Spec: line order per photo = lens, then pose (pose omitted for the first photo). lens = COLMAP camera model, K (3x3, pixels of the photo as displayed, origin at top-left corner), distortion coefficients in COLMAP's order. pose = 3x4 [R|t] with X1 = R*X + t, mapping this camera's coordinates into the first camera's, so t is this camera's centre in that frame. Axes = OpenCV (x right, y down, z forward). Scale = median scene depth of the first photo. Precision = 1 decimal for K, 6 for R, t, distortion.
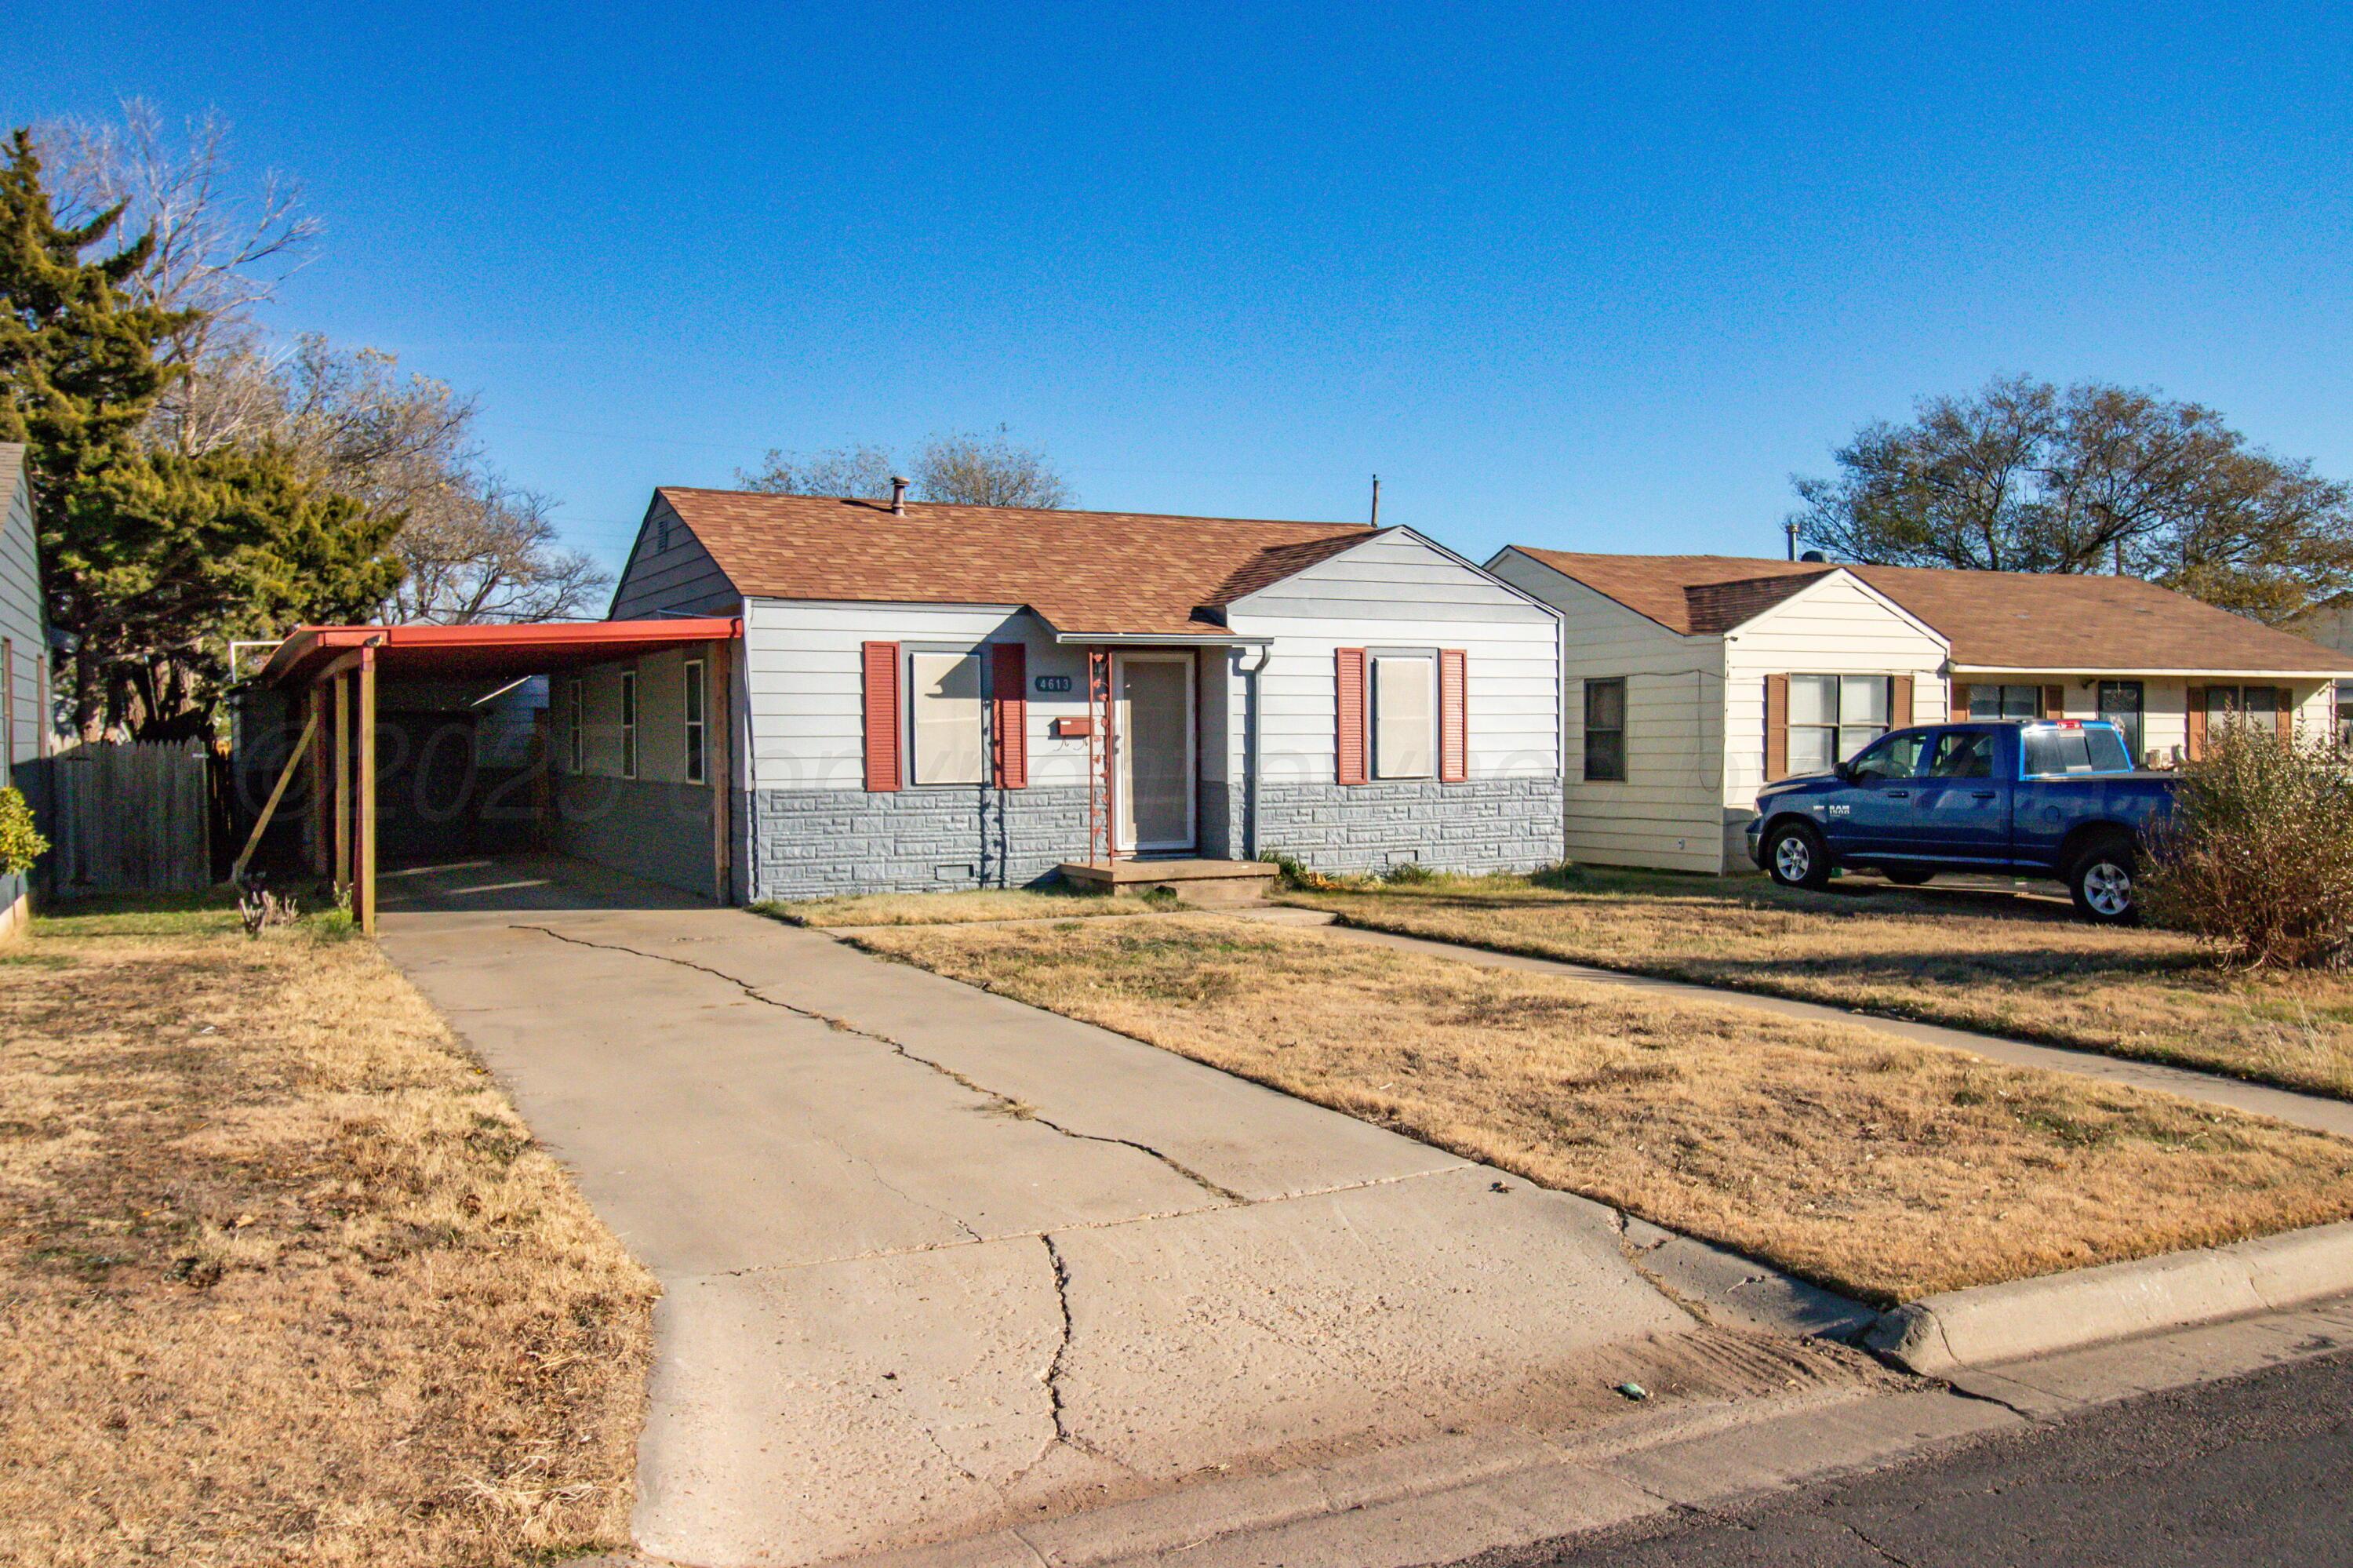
lens RADIAL K [[1820.6, 0, 1176.5], [0, 1820.6, 784.0], [0, 0, 1]] dist [0.008421, 0.000734]
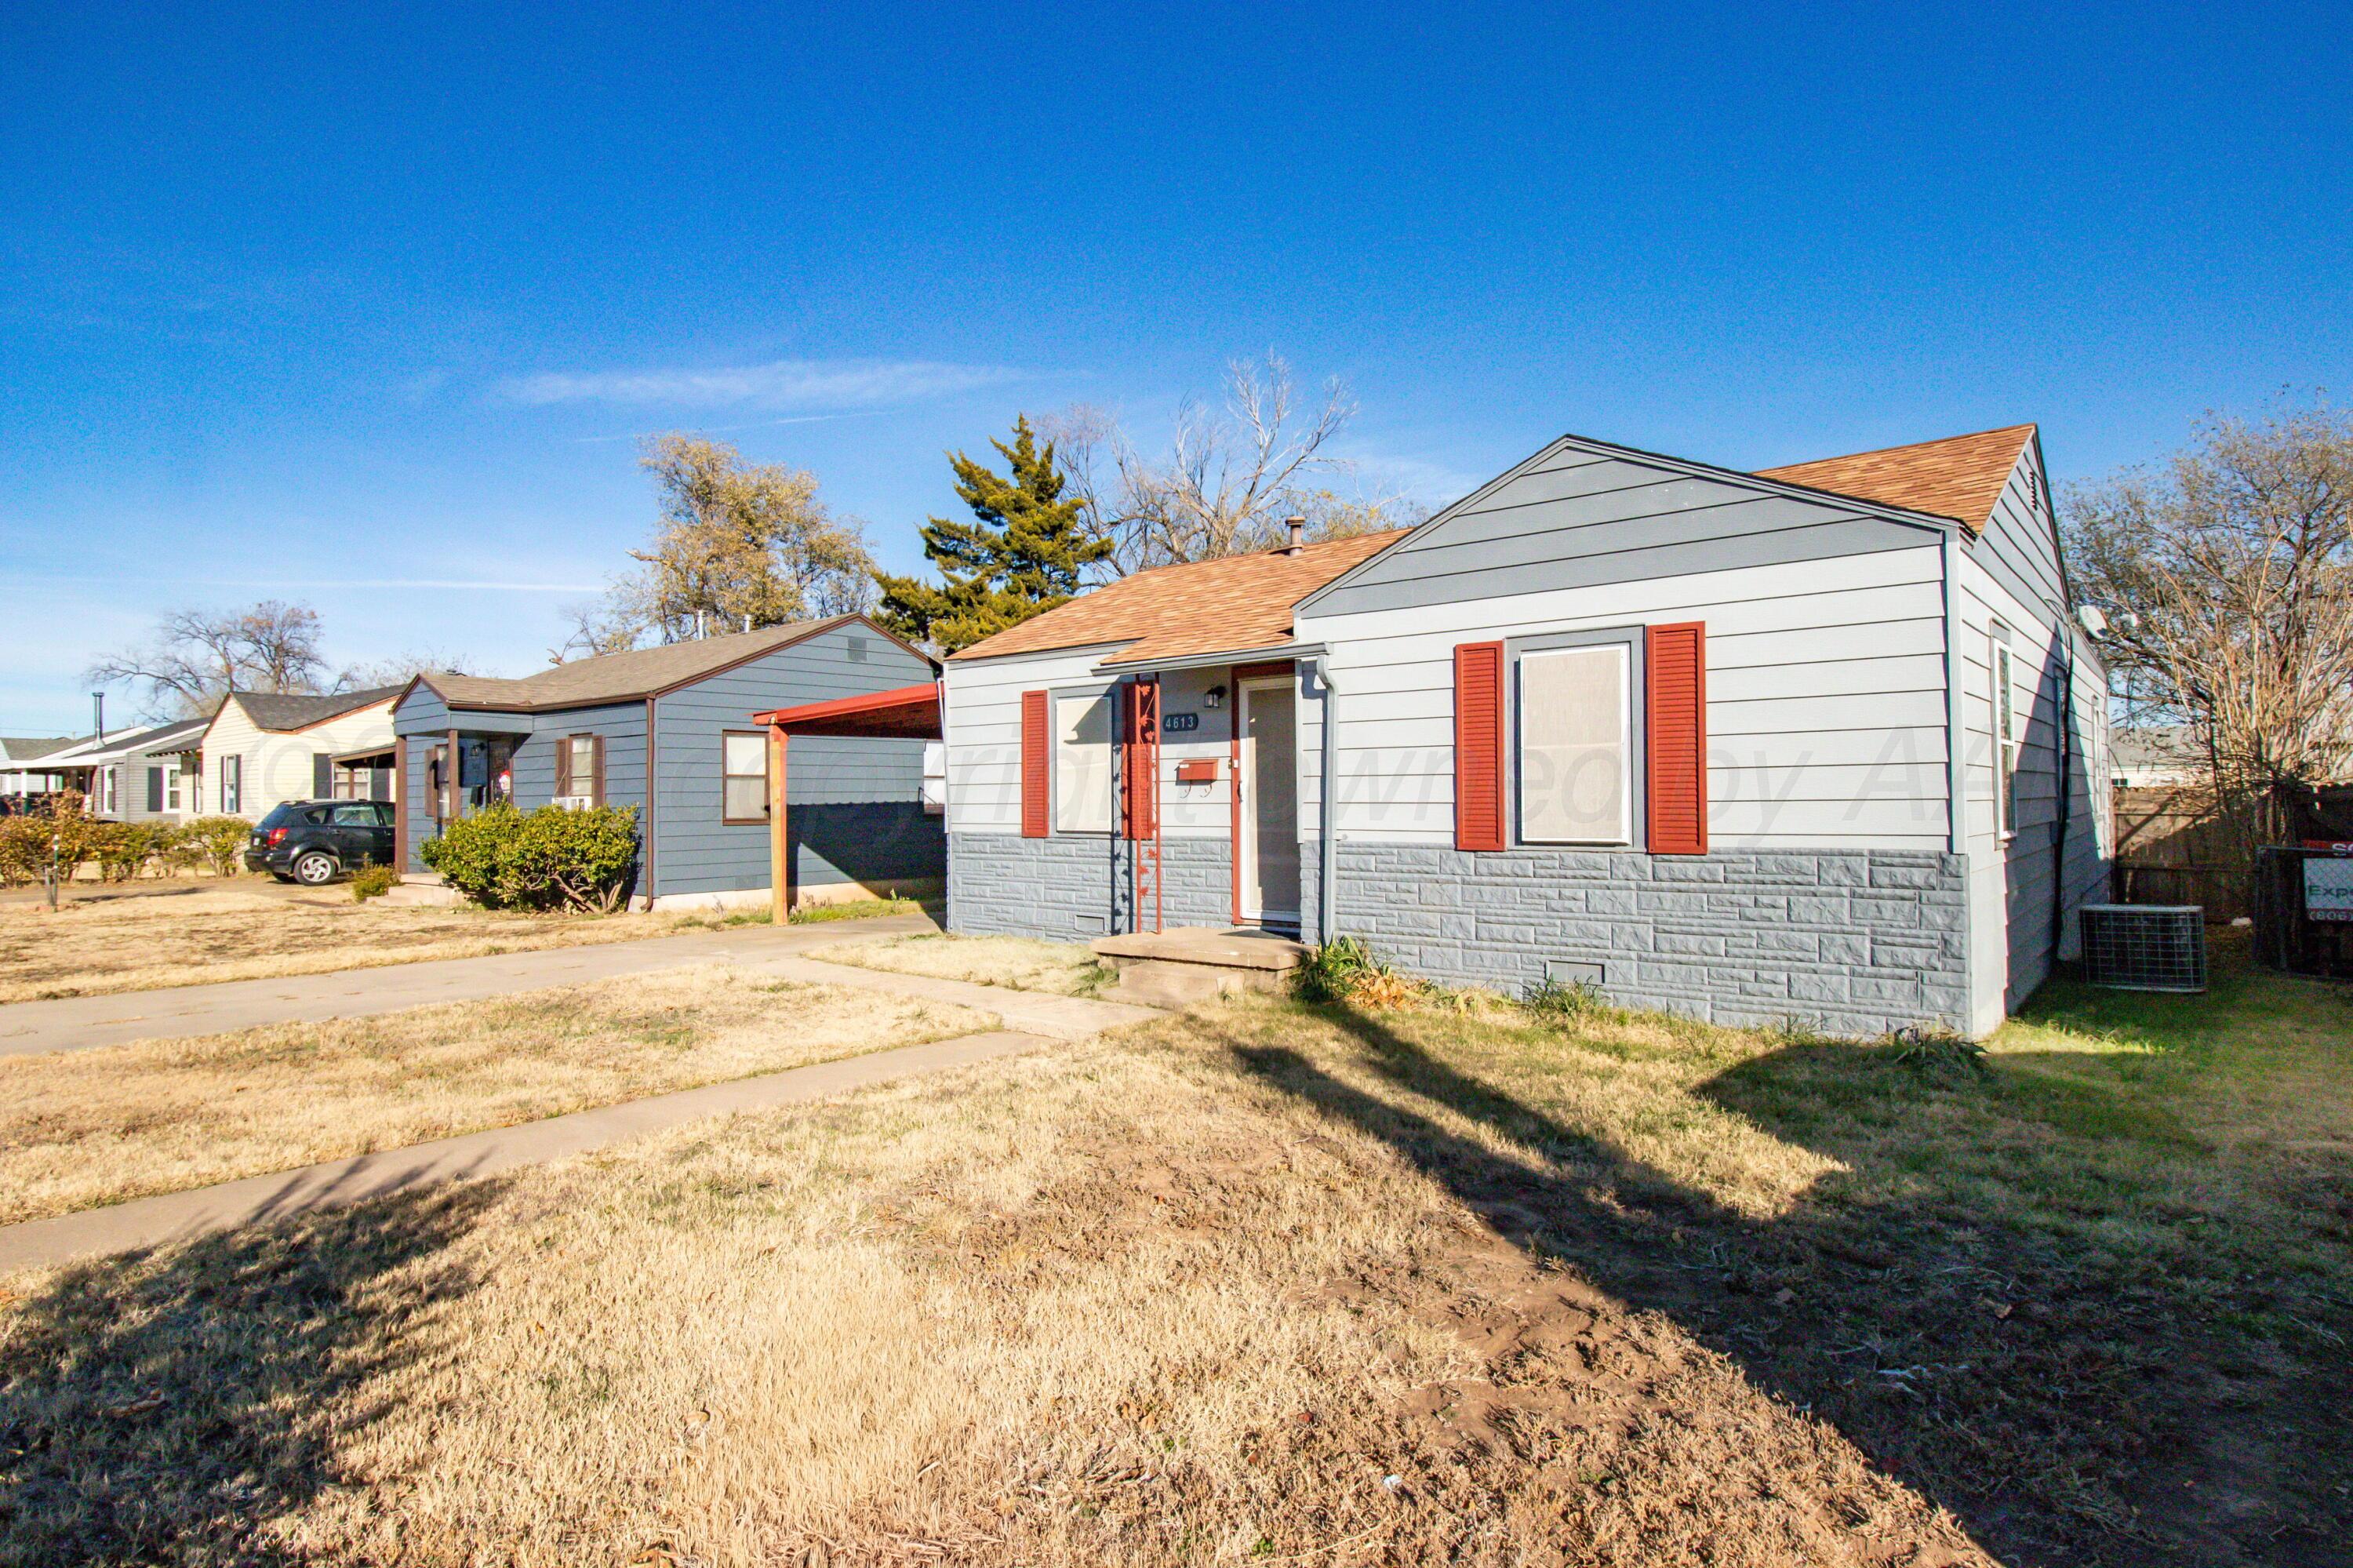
lens RADIAL K [[1259.5, 0, 1176.5], [0, 1259.5, 784.0], [0, 0, 1]] dist [-0.002855, -0.000193]
pose [[0.388313, -0.007173, -0.921500, 0.489800], [-0.016518, 0.999755, -0.014743, -0.015903], [0.921379, 0.020947, 0.388100, 0.750557]]
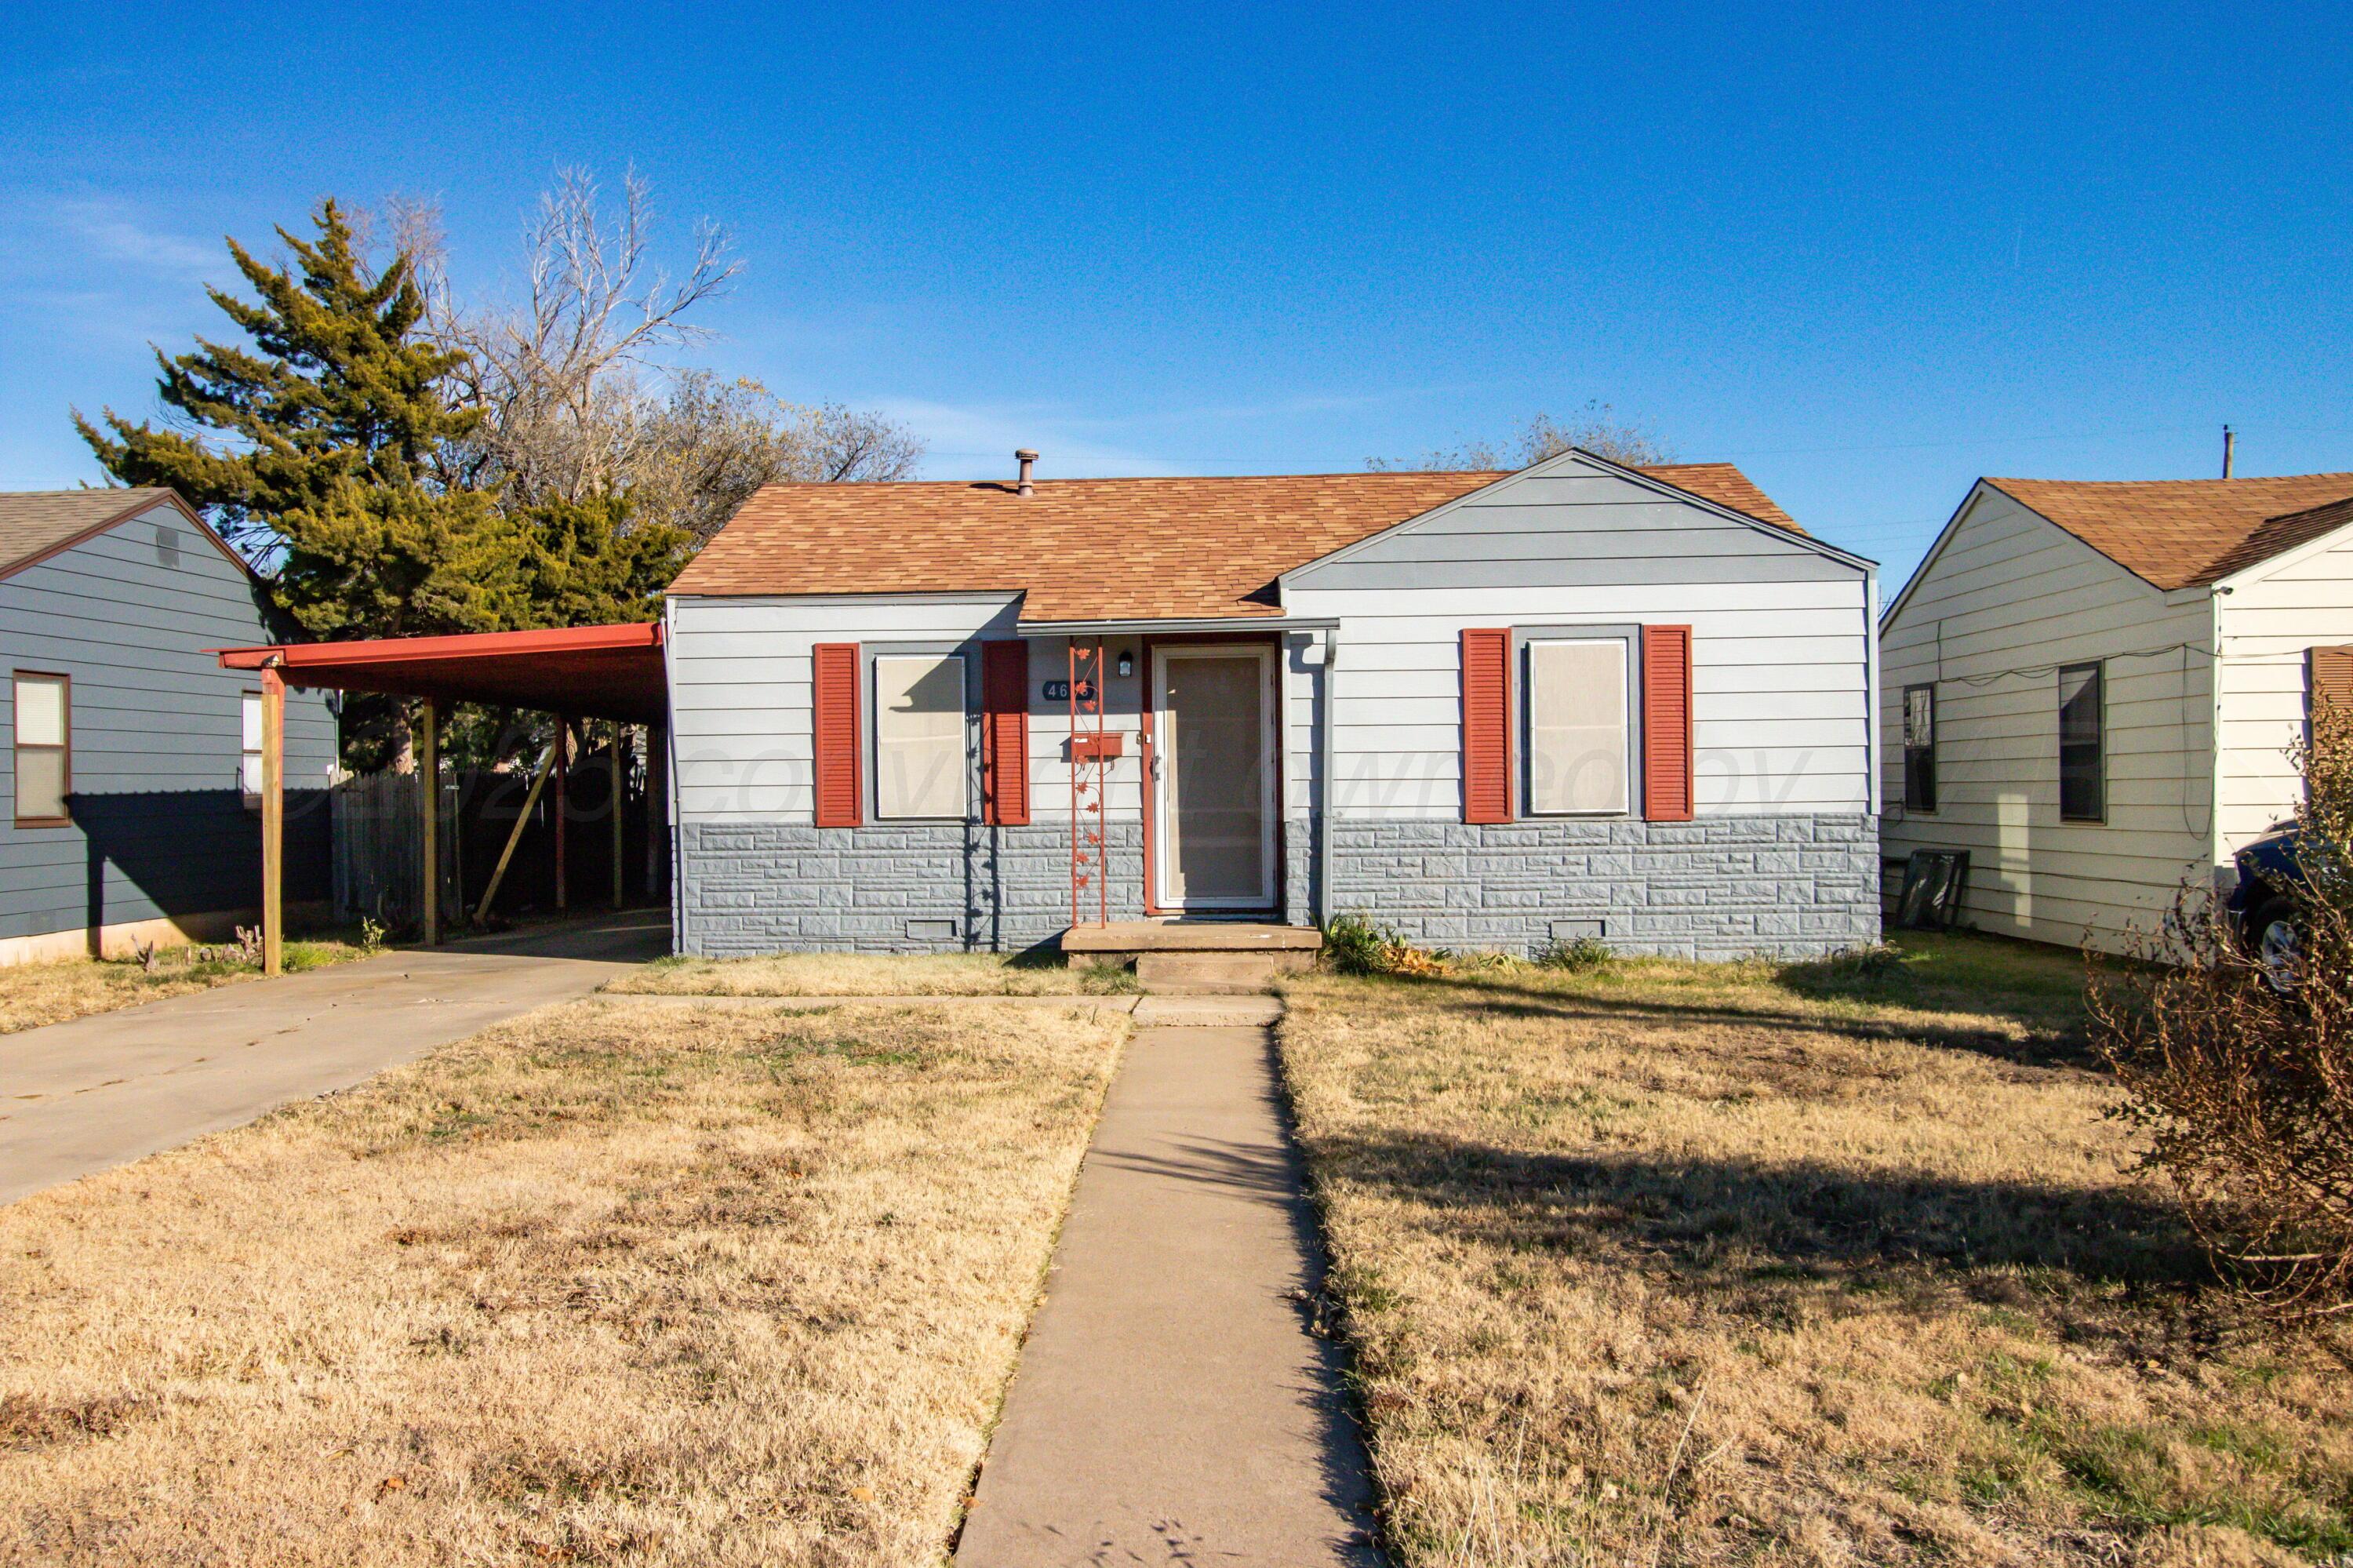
lens RADIAL K [[1845.6, 0, 1176.5], [0, 1845.6, 784.0], [0, 0, 1]] dist [0.001320, -0.002829]
pose [[0.868770, -0.003088, -0.495206, 0.356829], [-0.006768, 0.999813, -0.018108, -0.001342], [0.495170, 0.019083, 0.868587, 0.336241]]
